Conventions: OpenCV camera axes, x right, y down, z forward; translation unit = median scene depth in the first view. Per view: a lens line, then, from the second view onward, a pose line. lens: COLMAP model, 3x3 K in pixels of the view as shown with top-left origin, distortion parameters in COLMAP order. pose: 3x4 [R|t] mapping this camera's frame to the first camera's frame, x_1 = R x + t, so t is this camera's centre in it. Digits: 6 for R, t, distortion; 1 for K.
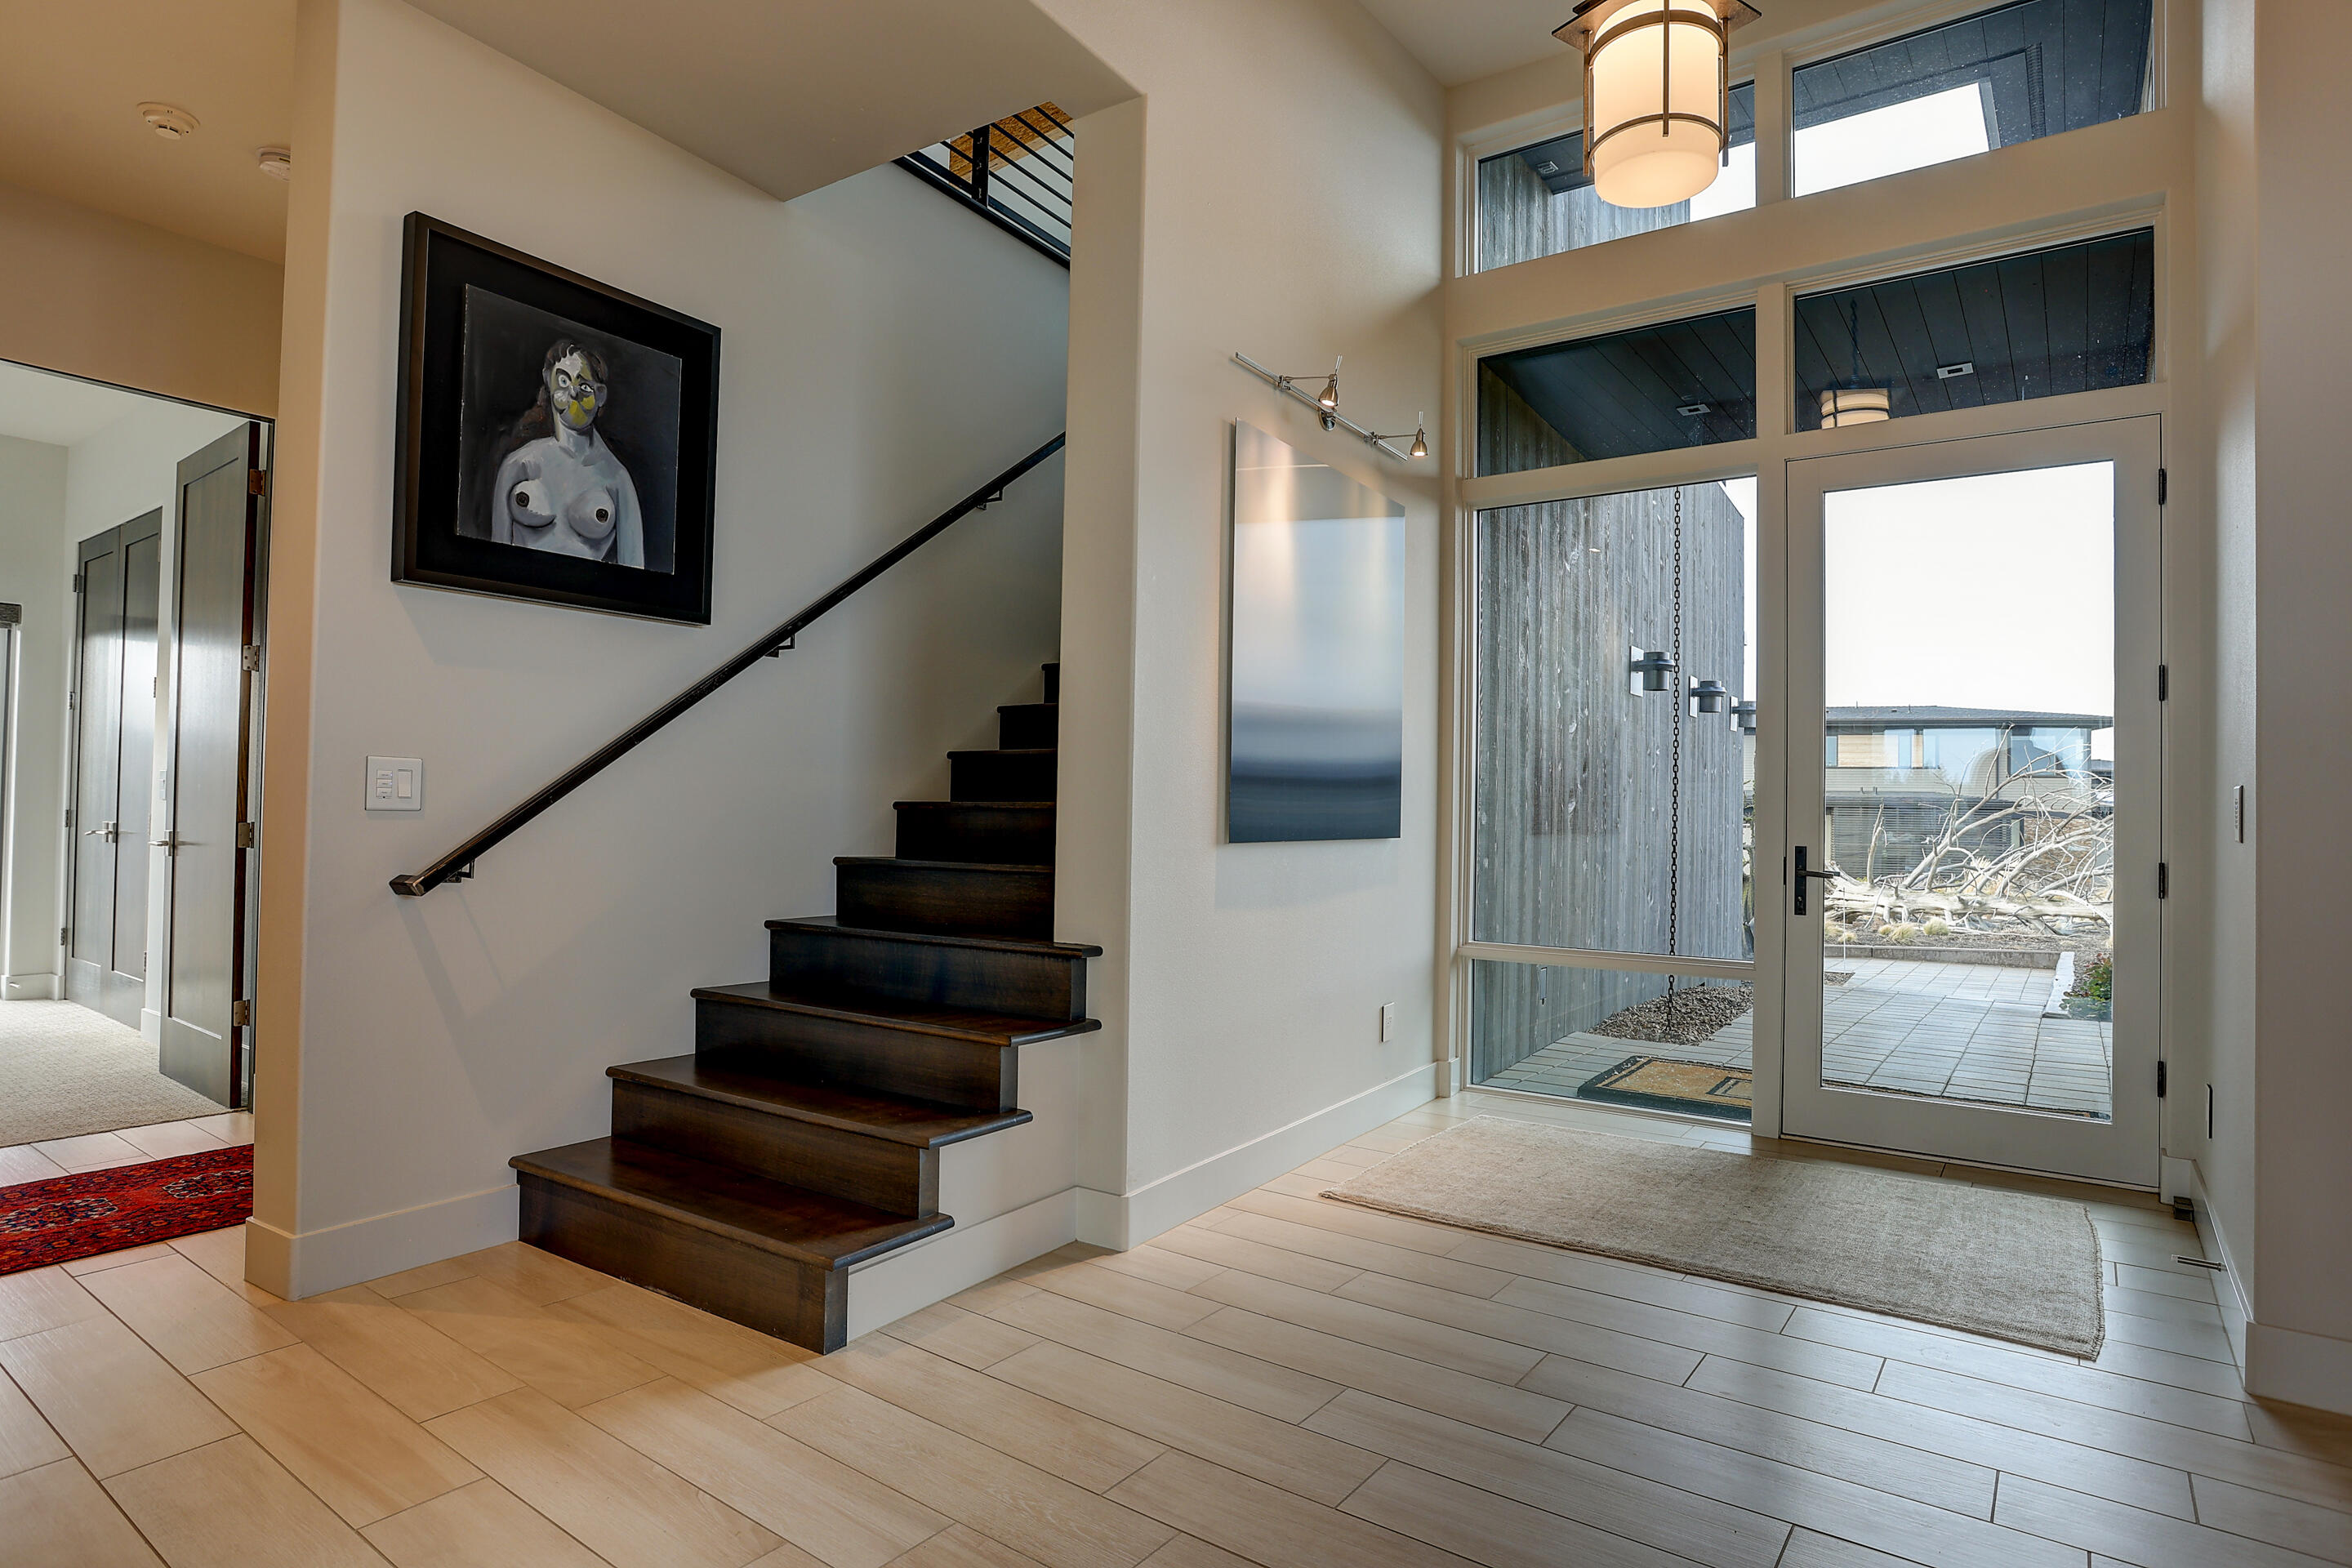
lens RADIAL K [[1235.5, 0, 1156.7], [0, 1235.5, 780.6], [0, 0, 1]] dist [-0.027751, 0.007093]
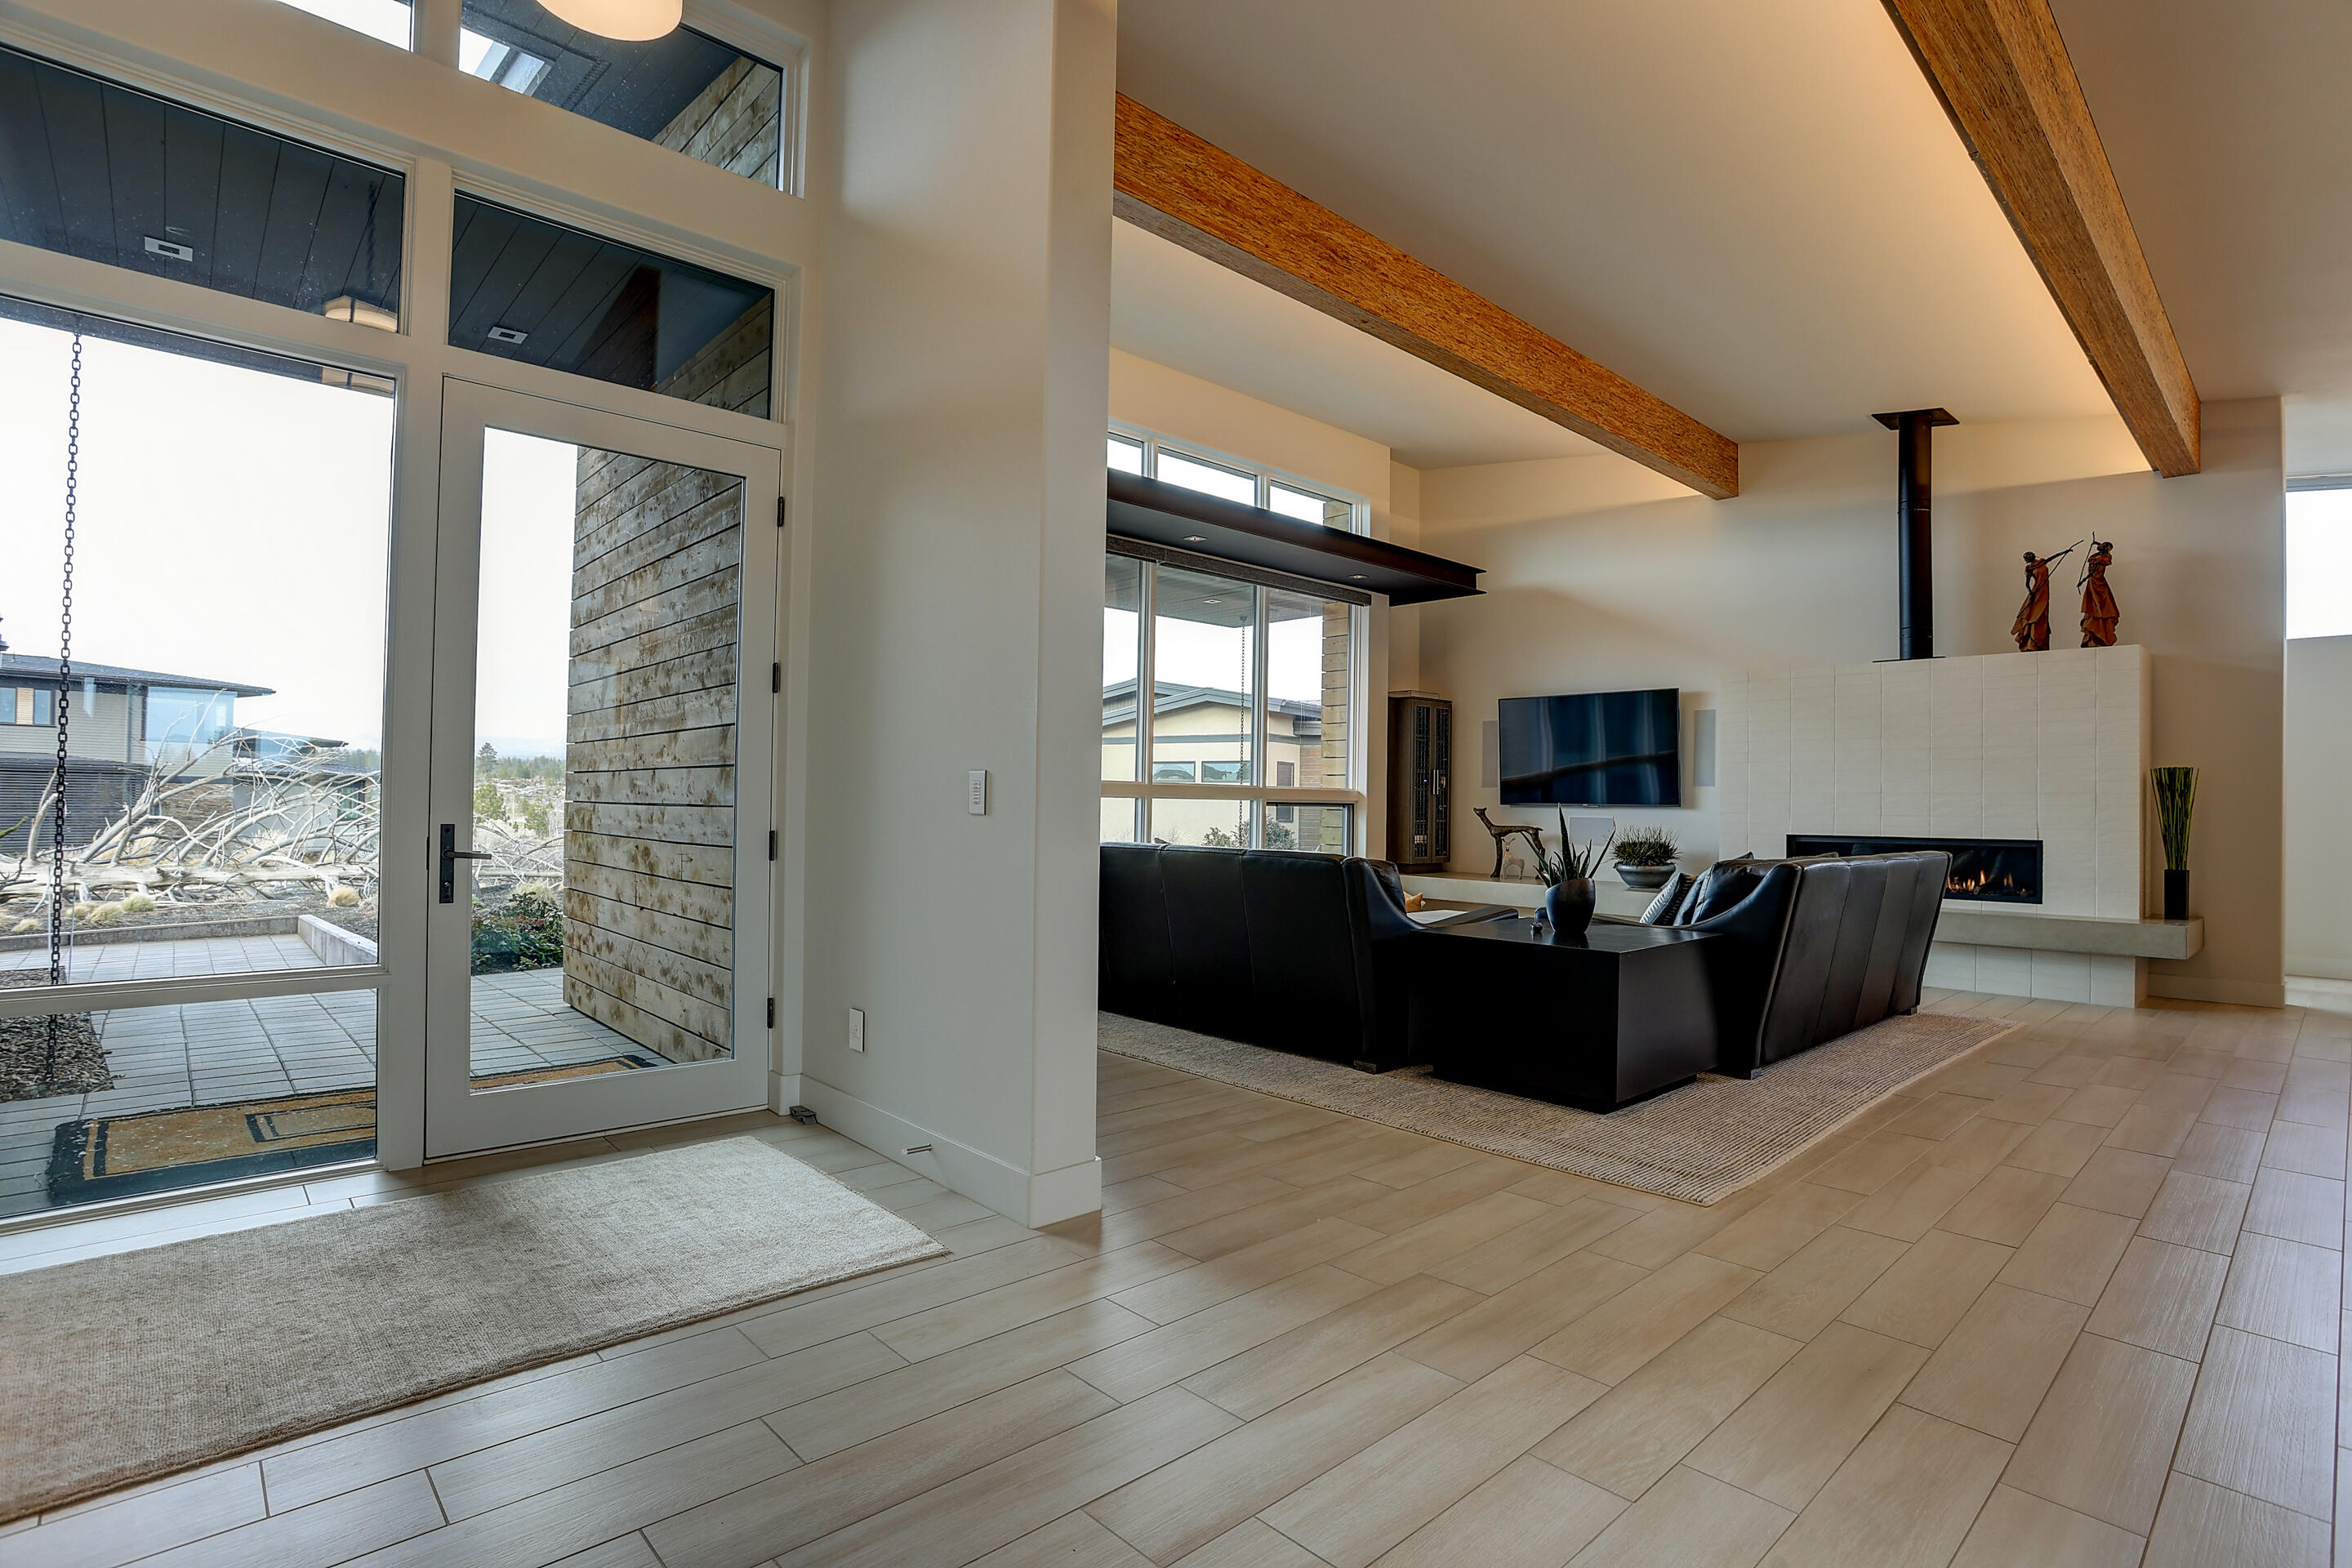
lens RADIAL K [[1138.7, 0, 1195.8], [0, 1138.7, 791.7], [0, 0, 1]] dist [-0.013299, 0.003681]
pose [[0.179821, -0.001021, 0.983699, -0.056753], [-0.037849, 0.999252, 0.007956, 0.001244], [-0.982971, -0.038662, 0.179648, 0.108643]]
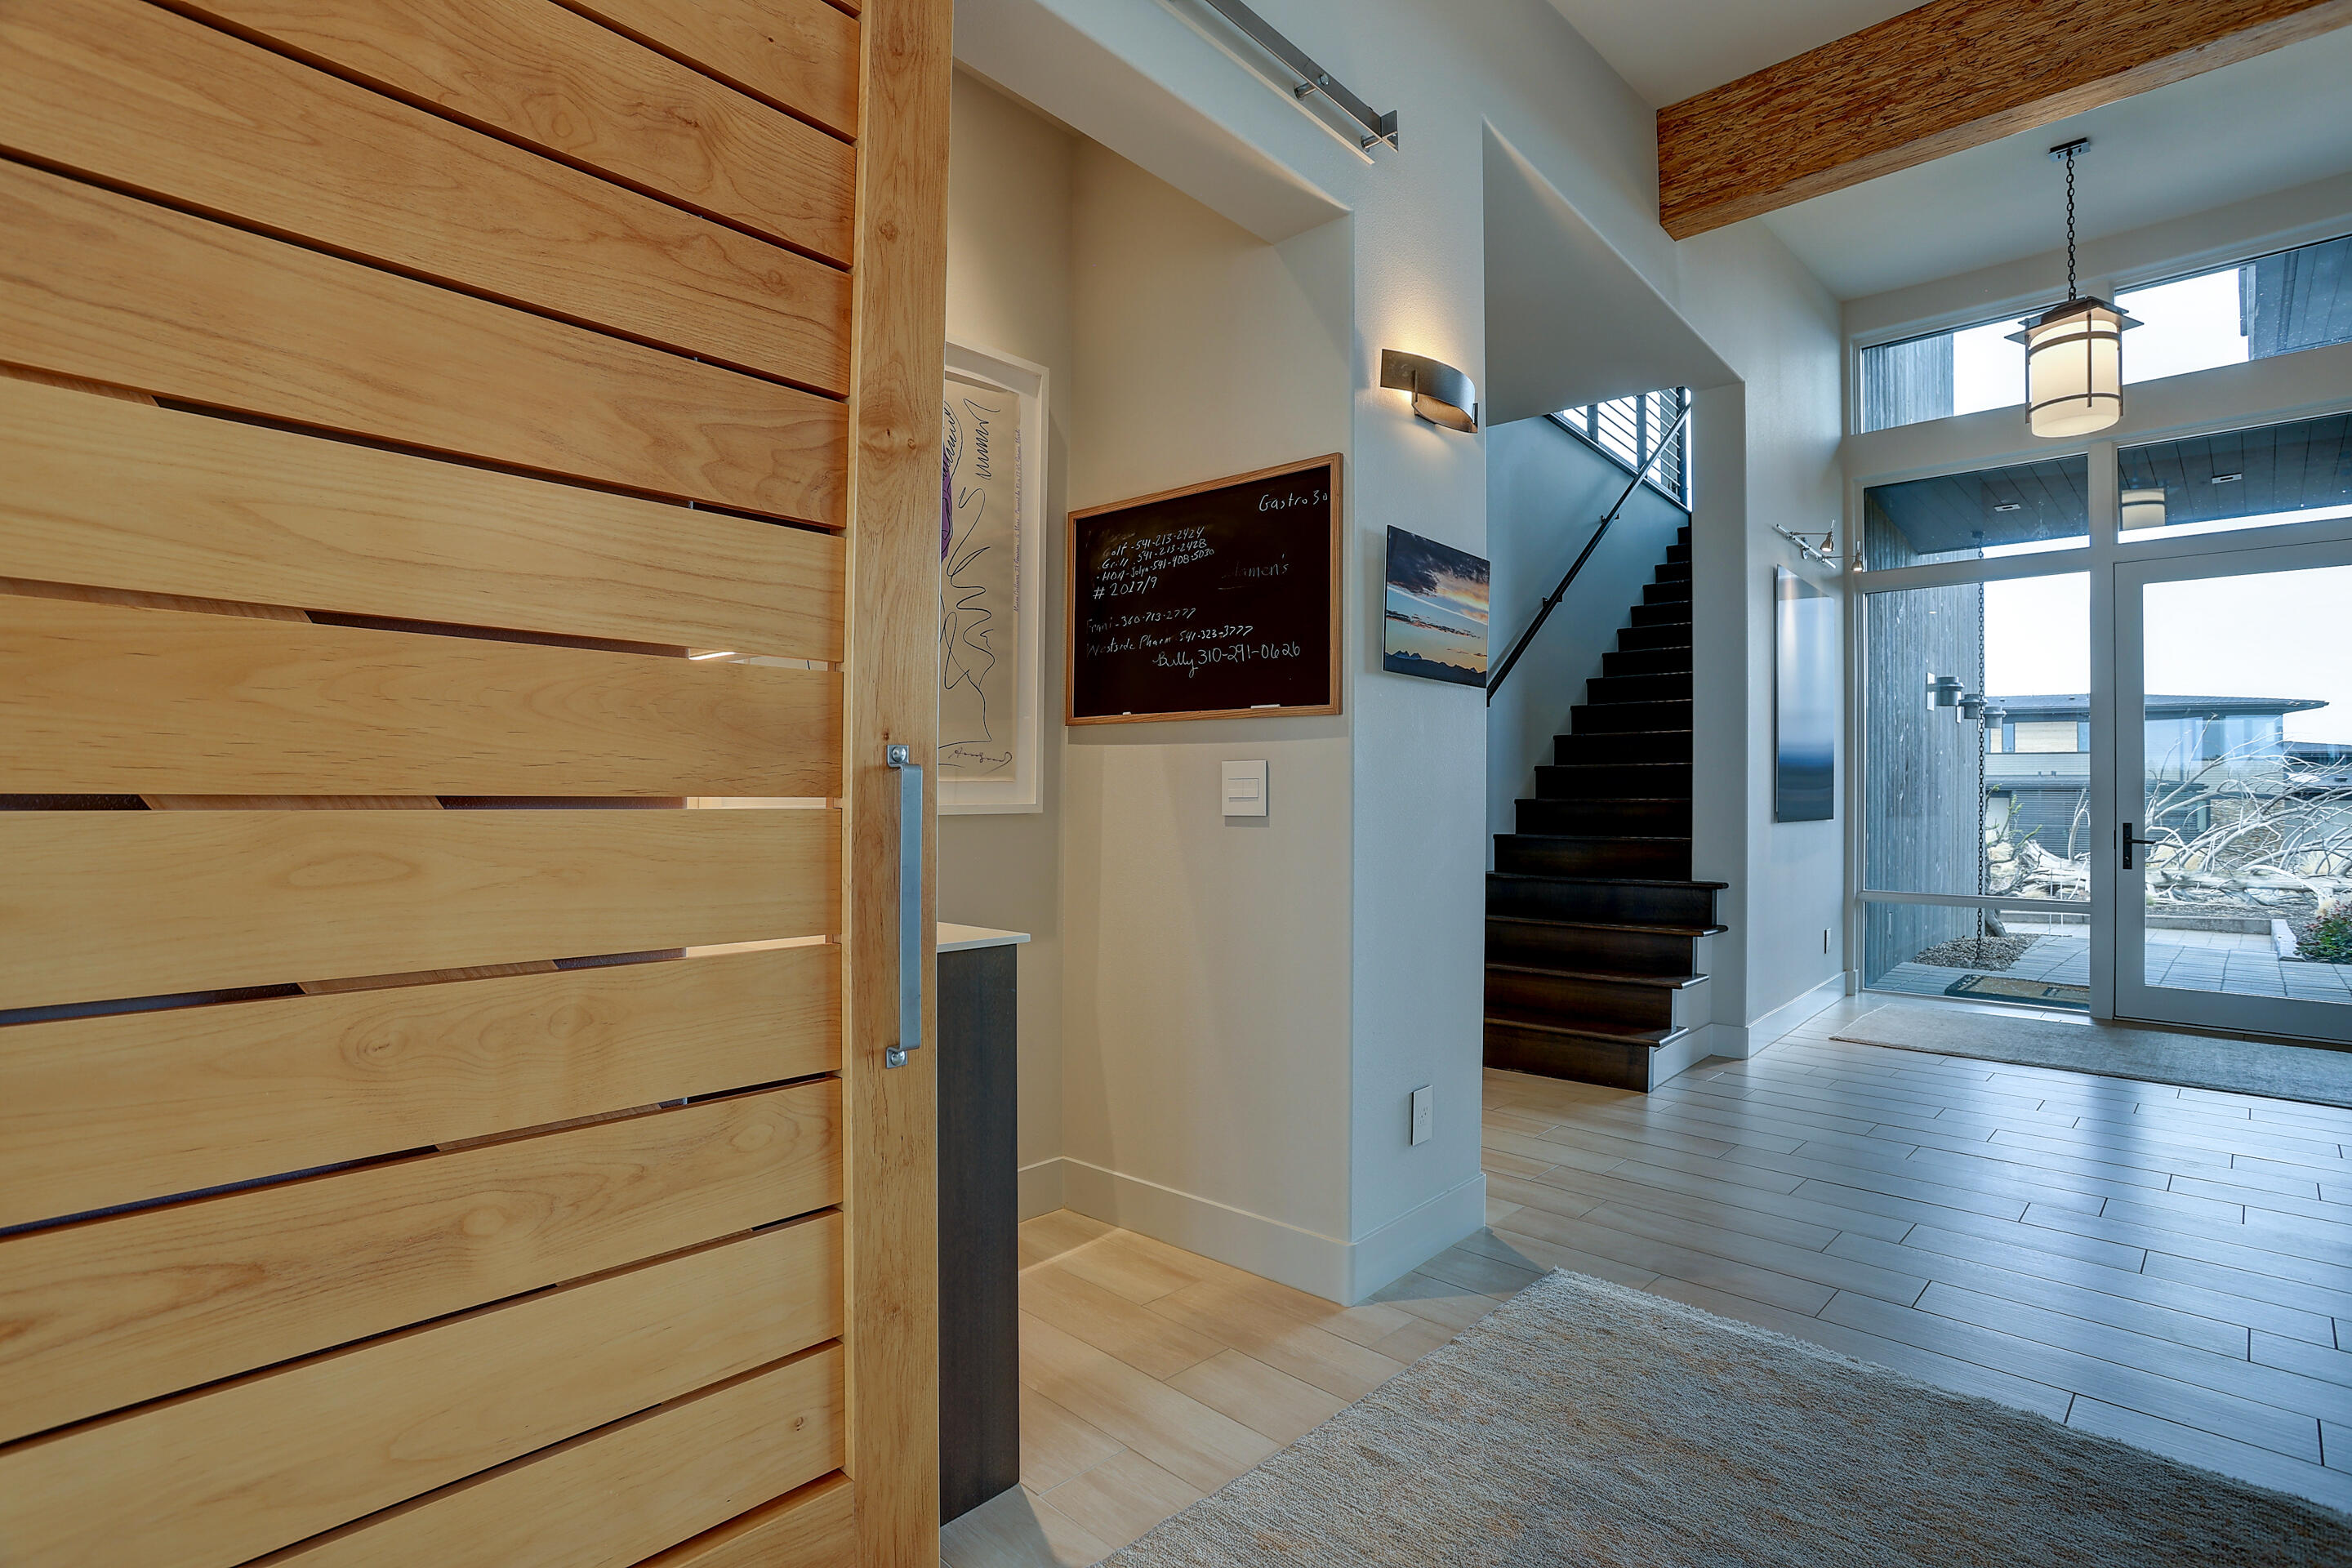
lens RADIAL K [[1138.7, 0, 1182.7], [0, 1138.7, 783.0], [0, 0, 1]] dist [-0.013299, 0.003681]
pose [[0.993548, -0.012548, -0.112718, -0.149416], [0.013477, 0.999881, 0.007480, -0.006625], [0.112611, -0.008951, 0.993599, -0.159716]]
